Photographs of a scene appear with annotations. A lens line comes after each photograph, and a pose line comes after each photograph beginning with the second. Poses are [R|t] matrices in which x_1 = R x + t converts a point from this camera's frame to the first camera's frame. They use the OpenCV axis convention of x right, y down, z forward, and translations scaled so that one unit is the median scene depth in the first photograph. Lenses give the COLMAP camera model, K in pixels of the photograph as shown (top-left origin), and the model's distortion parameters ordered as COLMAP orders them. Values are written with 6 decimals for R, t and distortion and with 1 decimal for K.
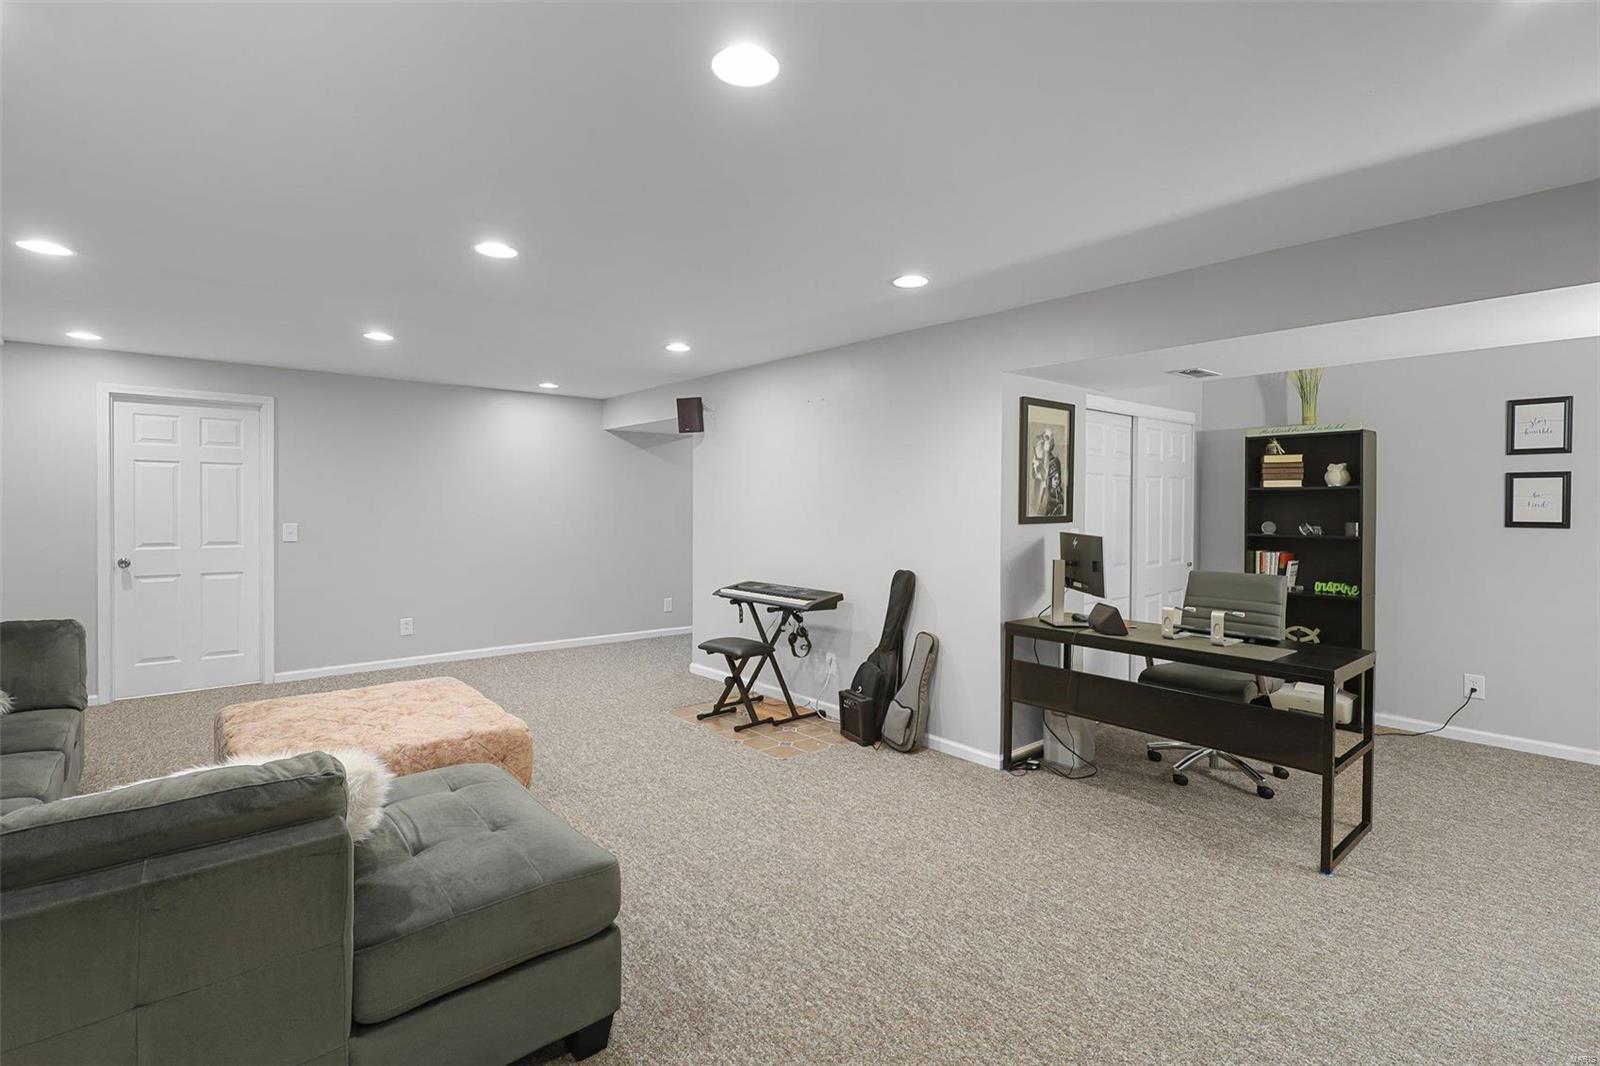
lens RADIAL K [[747.1, 0, 790.6], [0, 747.1, 525.0], [0, 0, 1]] dist [-0.002353, 0.001695]
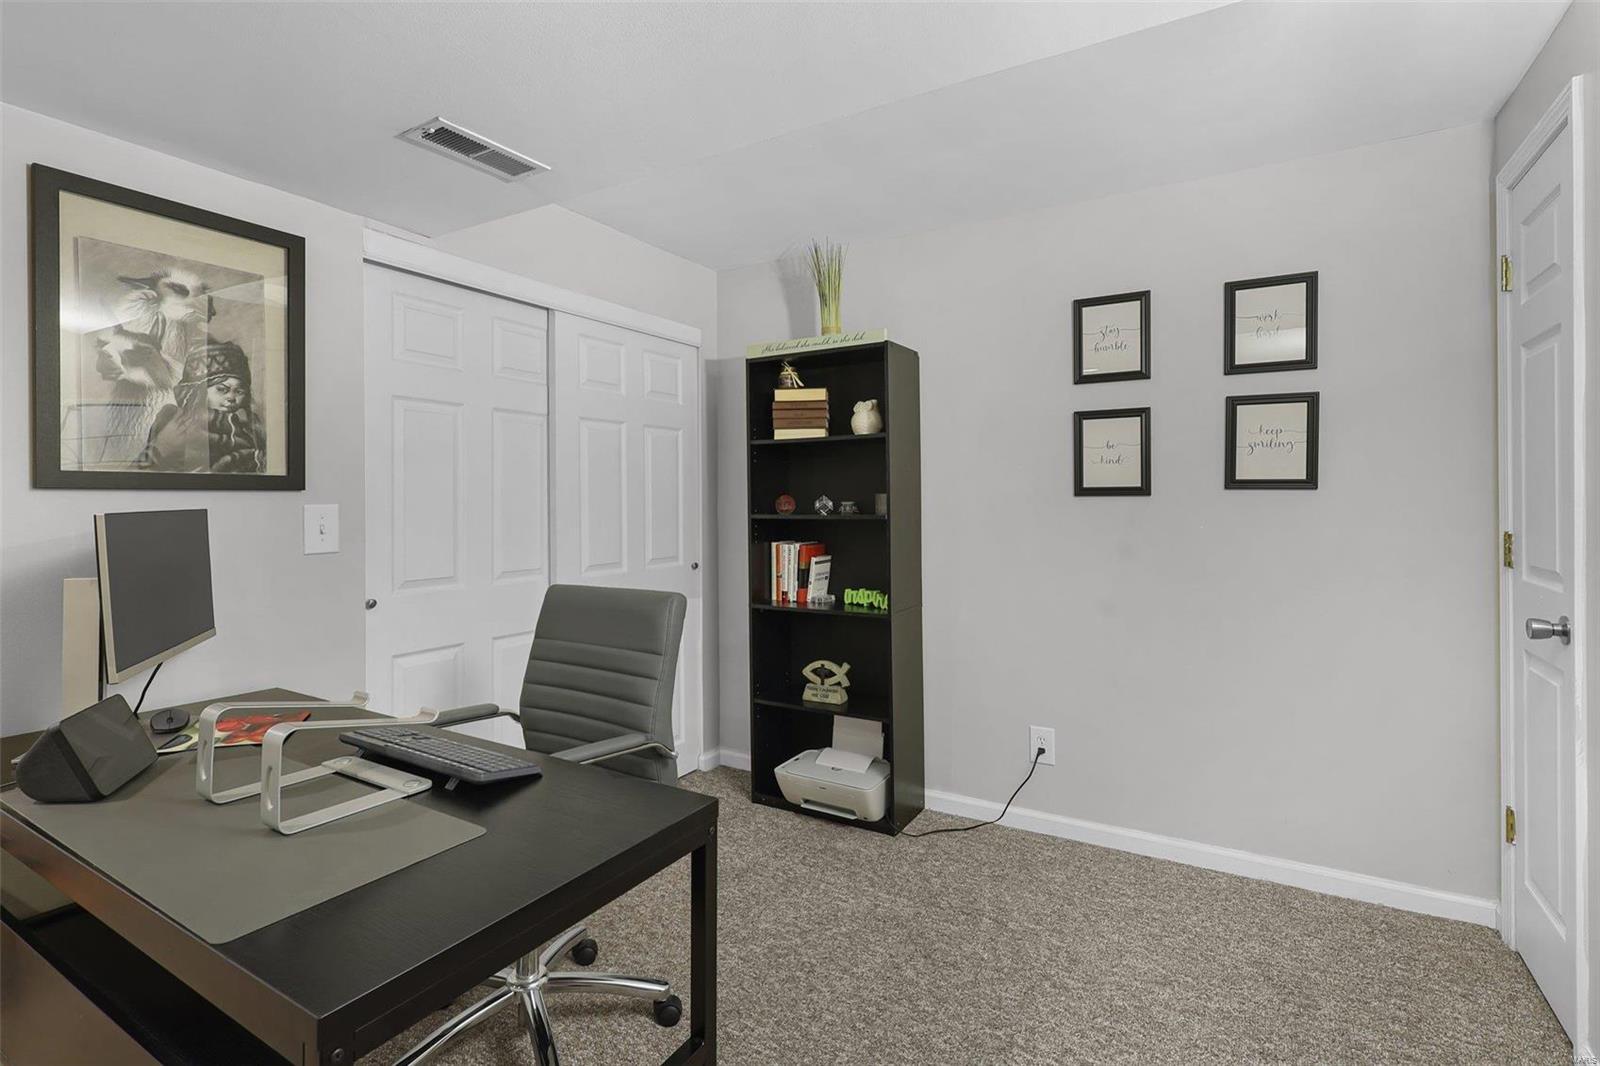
lens RADIAL K [[747.1, 0, 809.4], [0, 747.1, 520.3], [0, 0, 1]] dist [-0.002353, 0.001695]
pose [[0.946518, -0.014104, 0.322342, 0.476796], [0.015970, 0.999868, -0.003144, 0.019719], [-0.322255, 0.008124, 0.946618, 0.414913]]
